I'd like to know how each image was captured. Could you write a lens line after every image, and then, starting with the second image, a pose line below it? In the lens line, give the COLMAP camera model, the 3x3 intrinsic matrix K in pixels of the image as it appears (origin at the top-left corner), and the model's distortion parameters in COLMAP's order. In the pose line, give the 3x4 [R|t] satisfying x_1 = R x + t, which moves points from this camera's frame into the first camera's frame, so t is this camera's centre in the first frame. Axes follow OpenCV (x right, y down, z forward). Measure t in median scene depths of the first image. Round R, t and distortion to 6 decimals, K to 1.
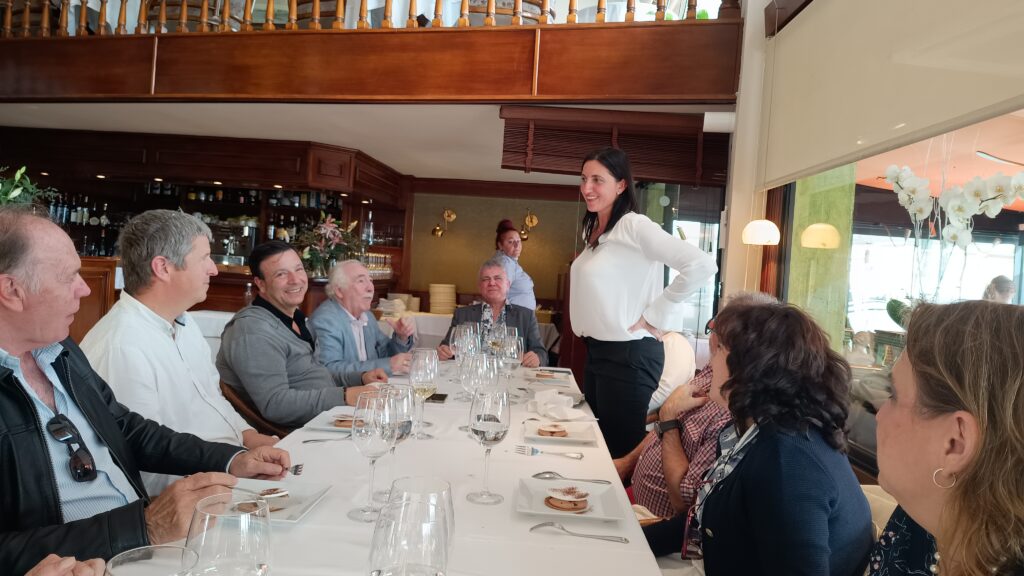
lens RADIAL K [[692.1, 0, 507.4], [0, 692.1, 287.5], [0, 0, 1]] dist [0.039089, -0.054190]
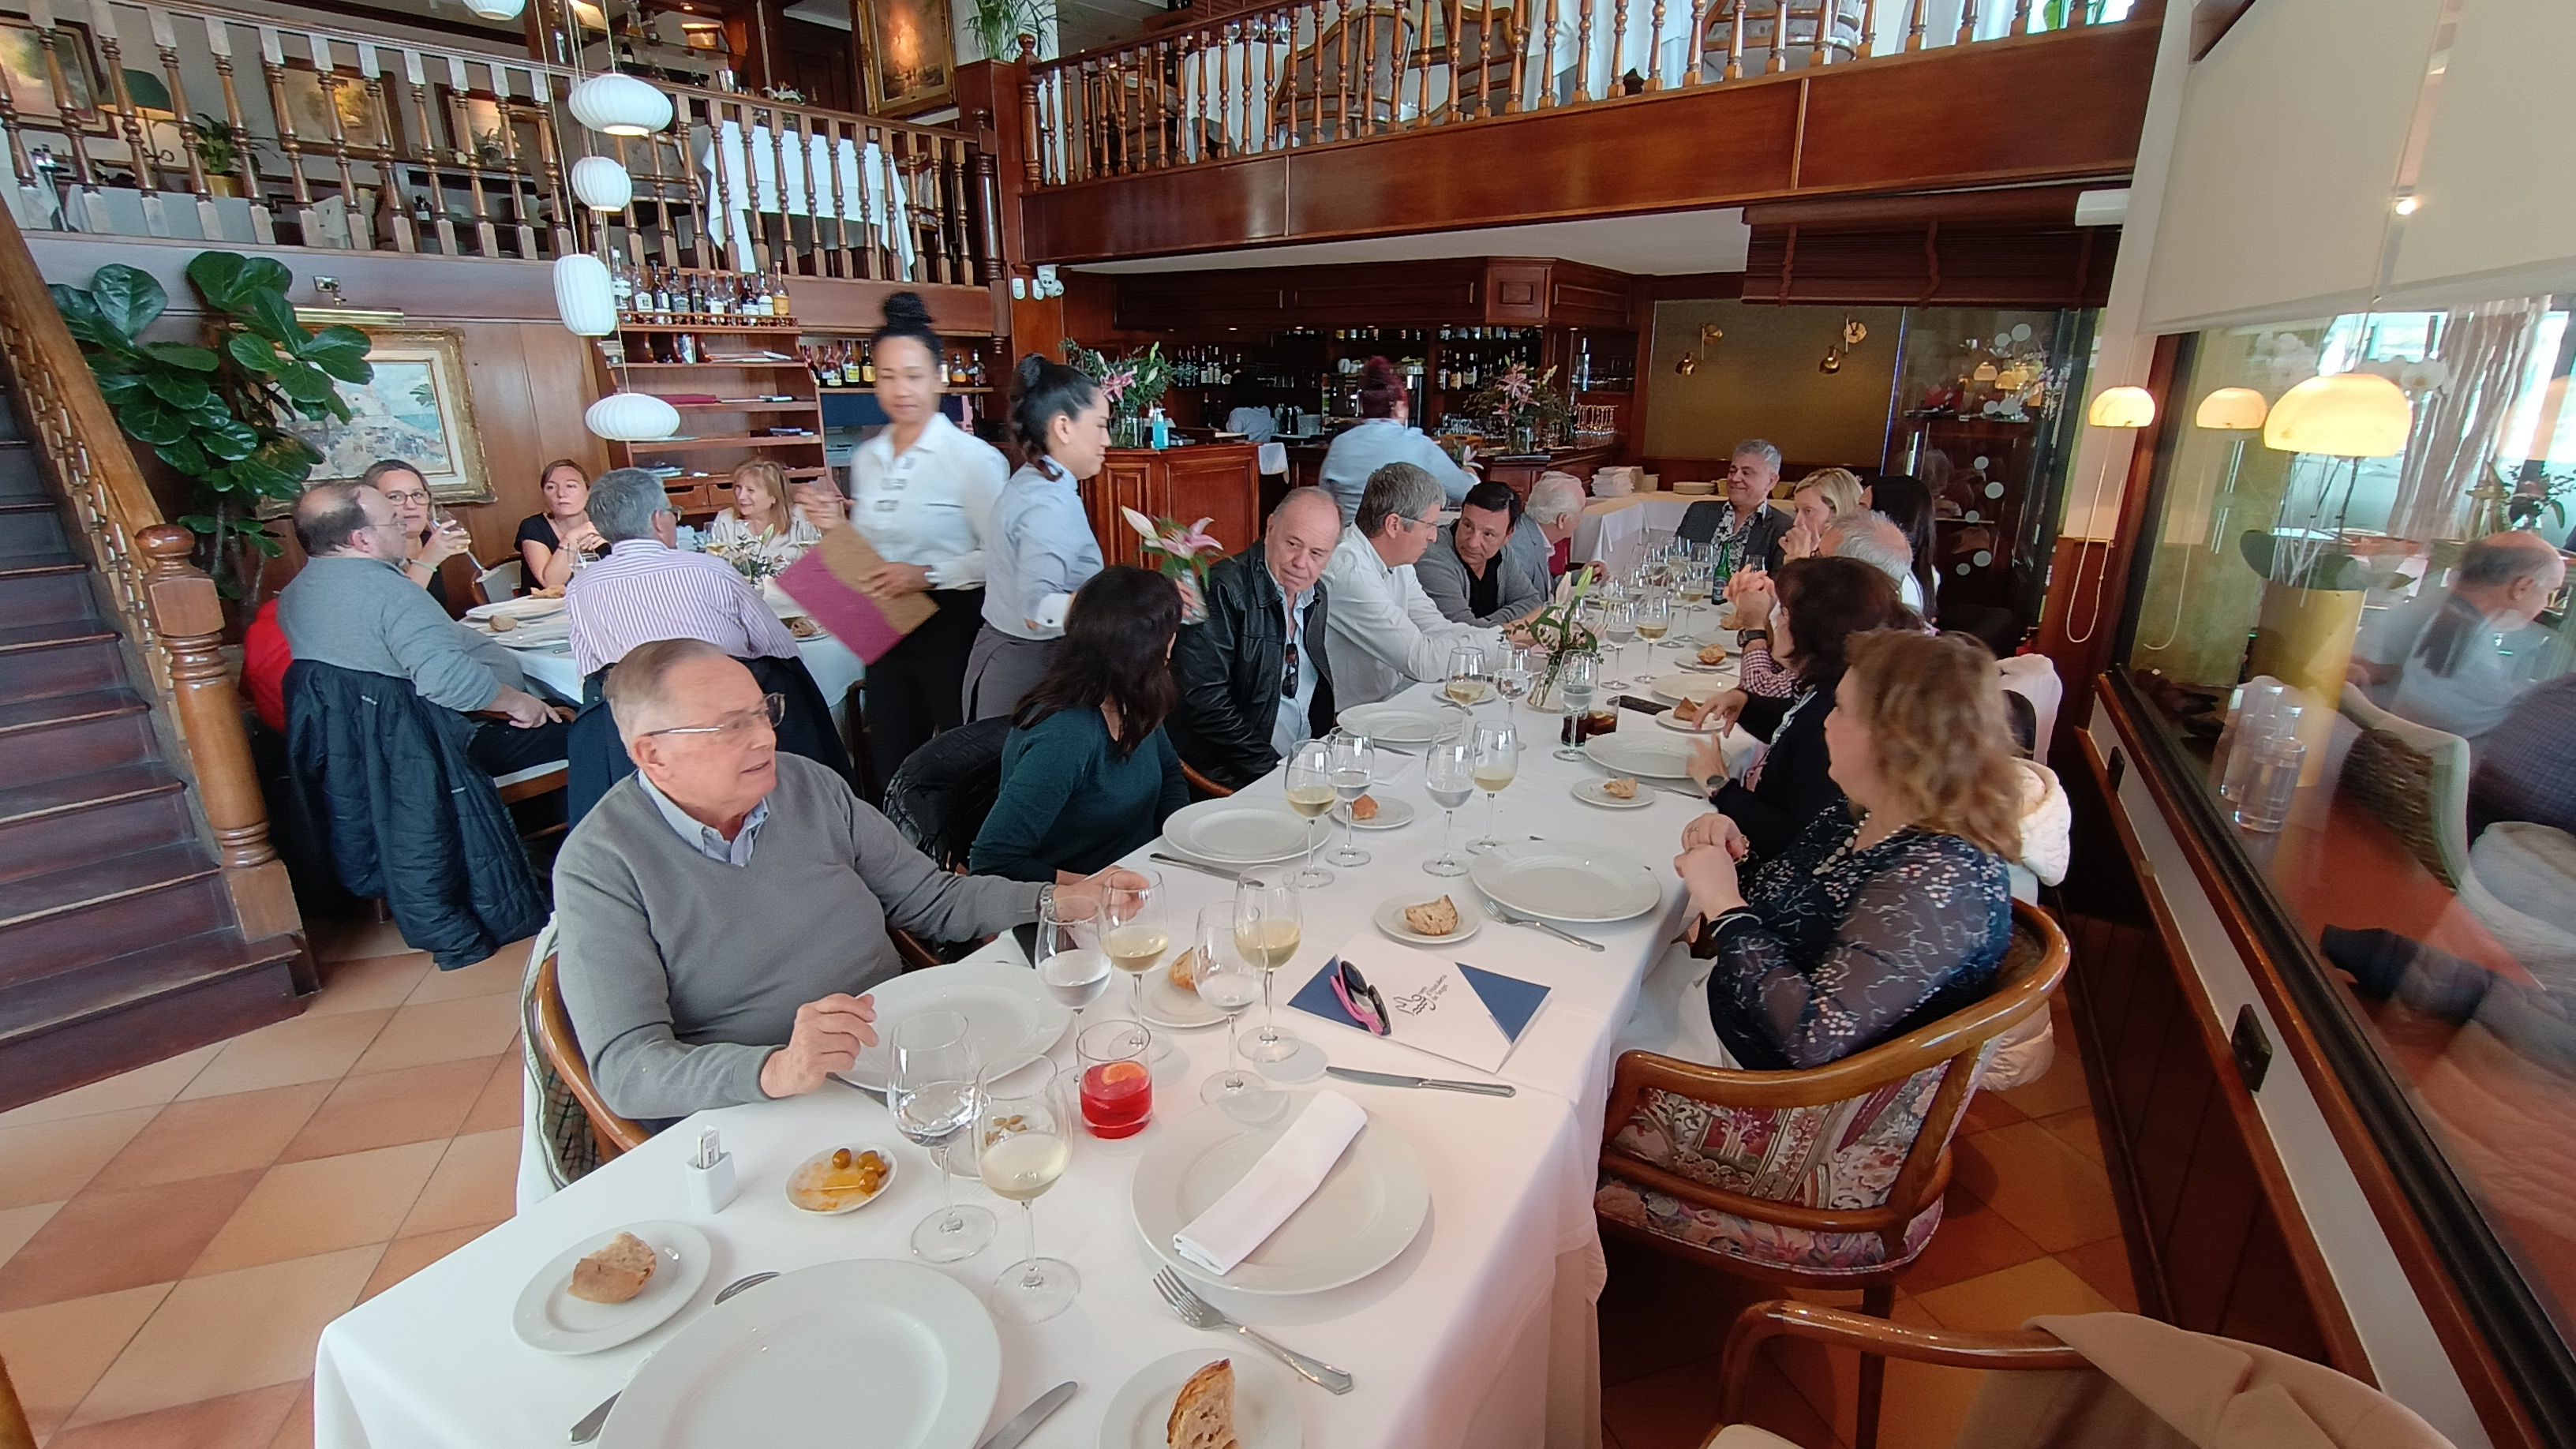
lens RADIAL K [[1092.2, 0, 1288.0], [0, 1092.2, 724.5], [0, 0, 1]] dist [-0.000673, -0.000045]
pose [[0.885880, 0.072712, -0.458180, 0.098884], [0.051417, 0.966167, 0.252742, -0.054901], [0.461056, -0.247457, 0.852169, -0.190194]]
